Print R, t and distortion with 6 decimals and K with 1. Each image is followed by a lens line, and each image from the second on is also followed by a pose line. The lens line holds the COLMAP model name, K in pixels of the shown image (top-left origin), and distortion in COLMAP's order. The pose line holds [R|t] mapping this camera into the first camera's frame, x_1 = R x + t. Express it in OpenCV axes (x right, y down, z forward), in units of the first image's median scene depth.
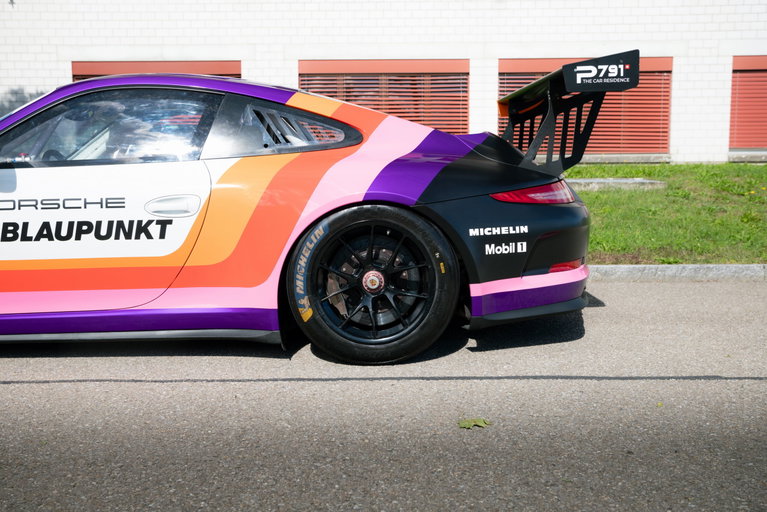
lens RADIAL K [[818.8, 0, 388.1], [0, 818.8, 249.8], [0, 0, 1]] dist [0.011797, 0.000000]
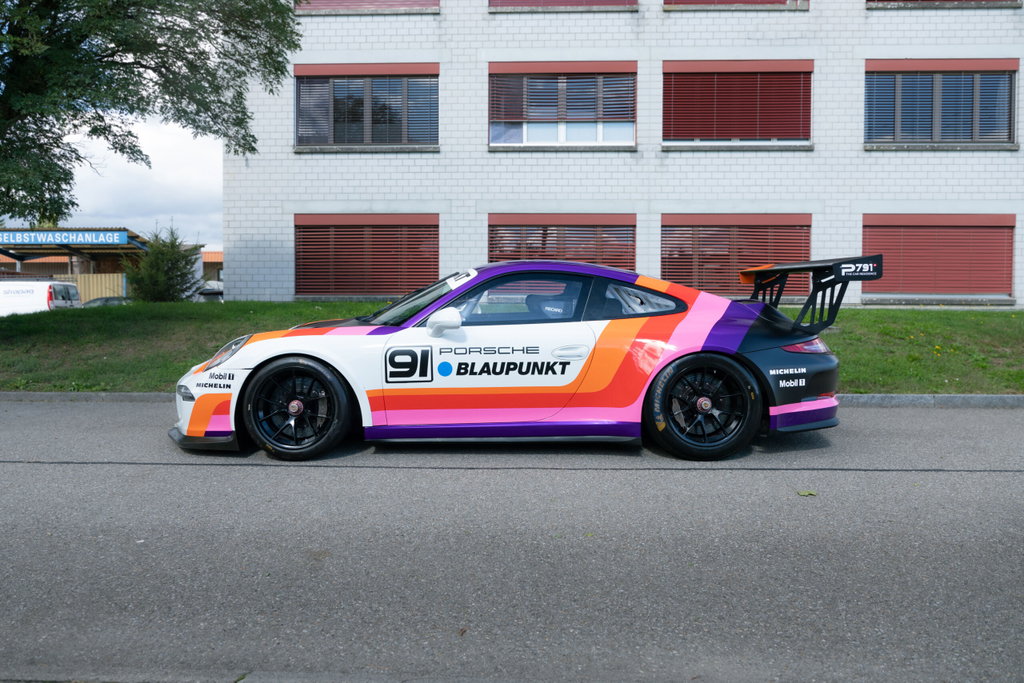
lens RADIAL K [[779.3, 0, 490.1], [0, 779.3, 324.1], [0, 0, 1]] dist [-0.033393, 0.020649]
pose [[0.999676, 0.008873, -0.023878, -0.374357], [-0.010437, 0.997750, -0.066228, -0.009590], [0.023237, 0.066456, 0.997519, -0.431531]]
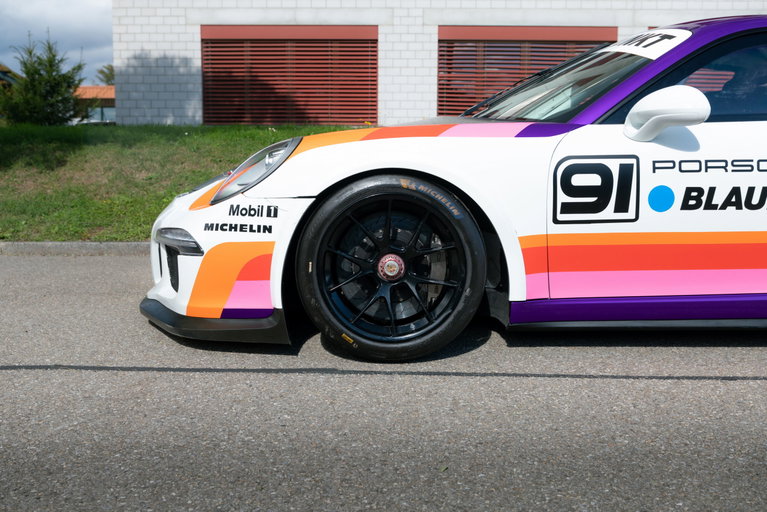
lens RADIAL K [[818.8, 0, 383.2], [0, 818.8, 253.6], [0, 0, 1]] dist [0.011797, 0.000000]
pose [[0.999885, 0.012176, -0.008998, -0.764365], [-0.011853, 0.999313, 0.035107, 0.008944], [0.009420, -0.034996, 0.999343, 0.154063]]
